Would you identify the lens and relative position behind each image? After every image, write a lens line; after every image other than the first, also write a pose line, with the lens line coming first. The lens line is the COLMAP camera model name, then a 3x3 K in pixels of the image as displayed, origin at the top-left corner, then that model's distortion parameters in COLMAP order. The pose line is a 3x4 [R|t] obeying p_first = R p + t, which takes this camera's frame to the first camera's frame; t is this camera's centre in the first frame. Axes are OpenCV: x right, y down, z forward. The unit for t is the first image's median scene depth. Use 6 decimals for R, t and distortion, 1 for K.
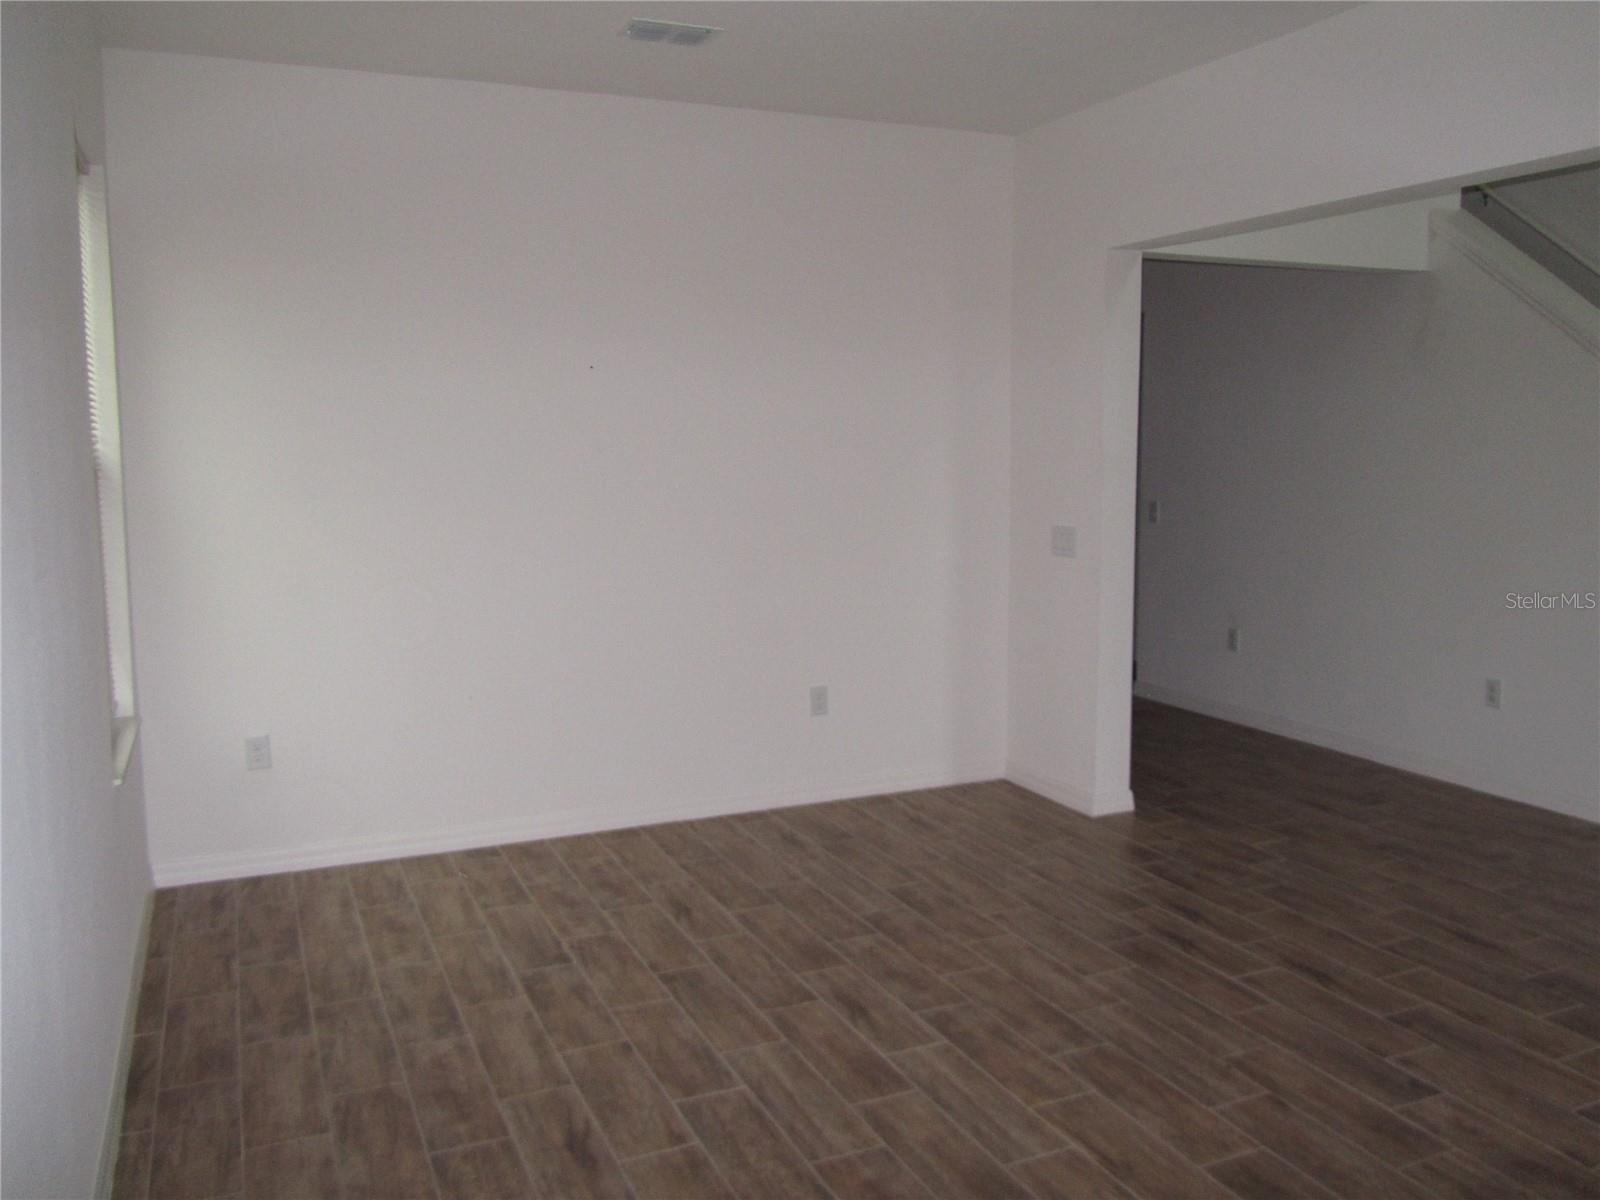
lens RADIAL K [[1315.0, 0, 813.5], [0, 1315.0, 603.4], [0, 0, 1]] dist [-0.049240, 0.023834]
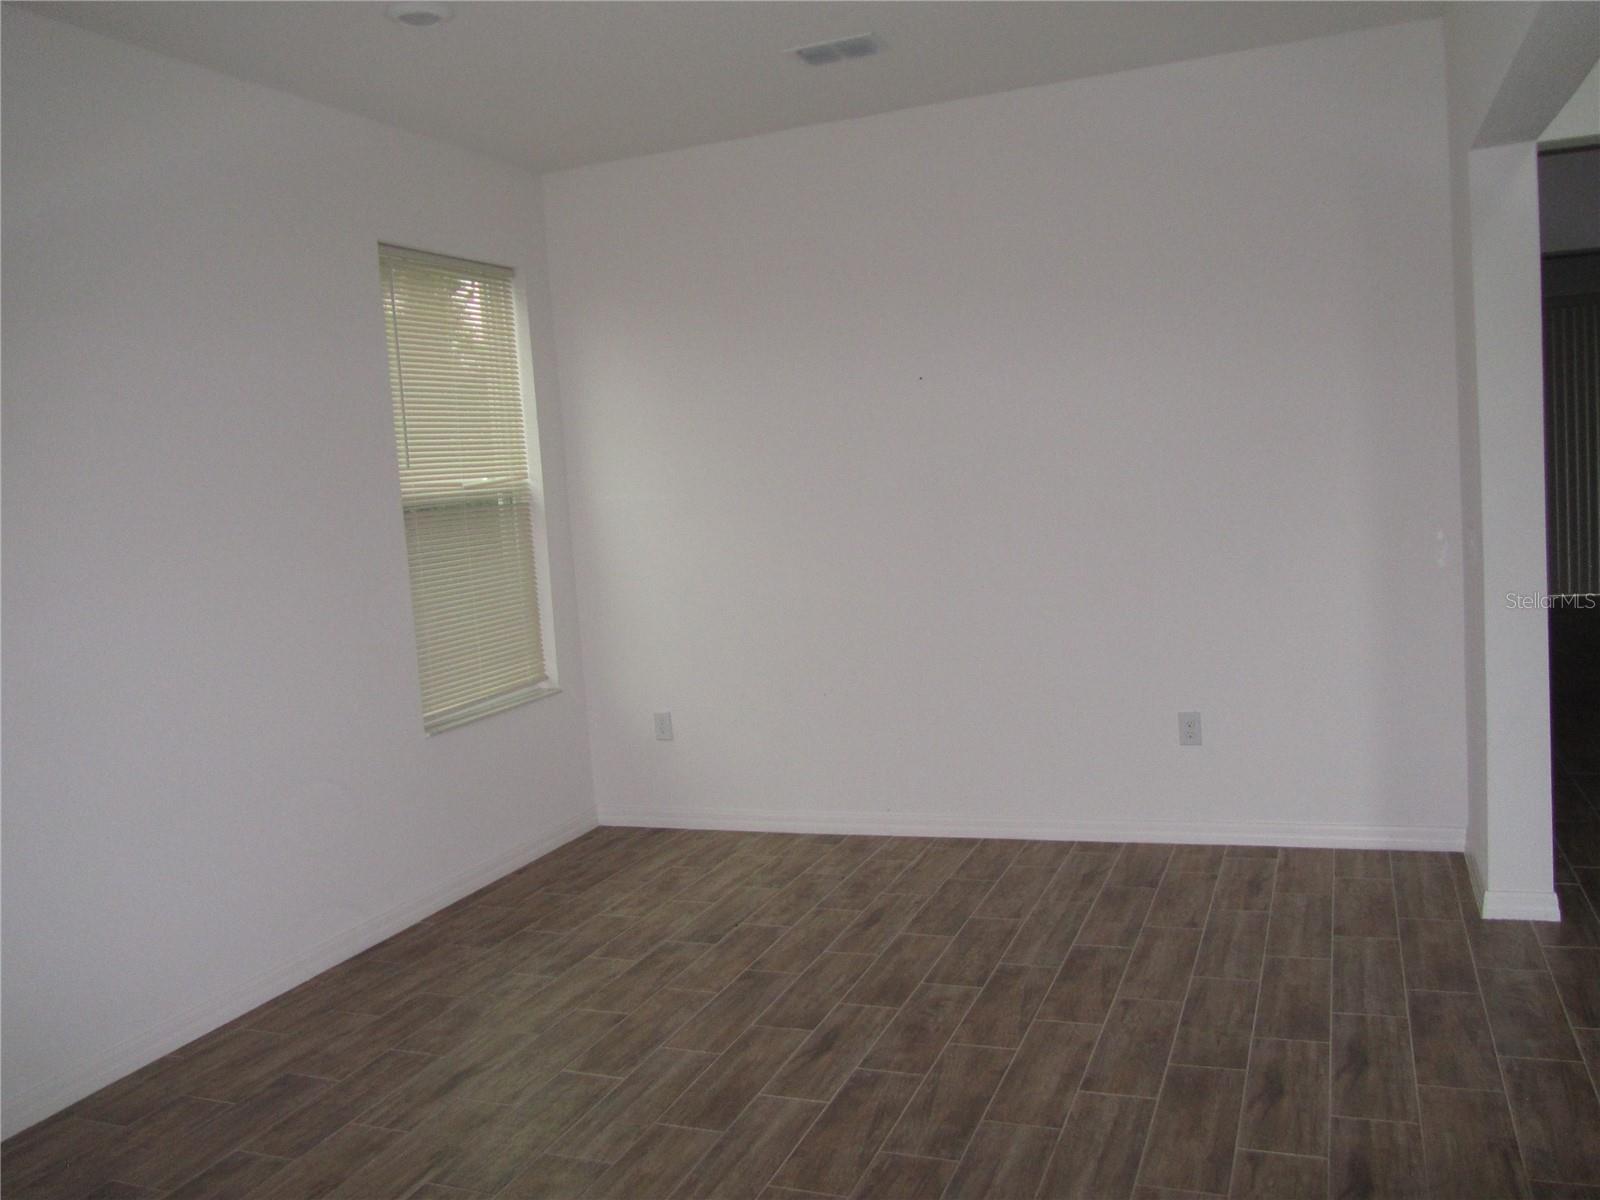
lens RADIAL K [[1315.0, 0, 813.2], [0, 1315.0, 591.5], [0, 0, 1]] dist [-0.049240, 0.023834]
pose [[0.696974, 0.021098, -0.716786, 0.619874], [-0.019591, 0.999754, 0.010377, -0.029512], [0.716829, 0.006810, 0.697216, 0.285445]]
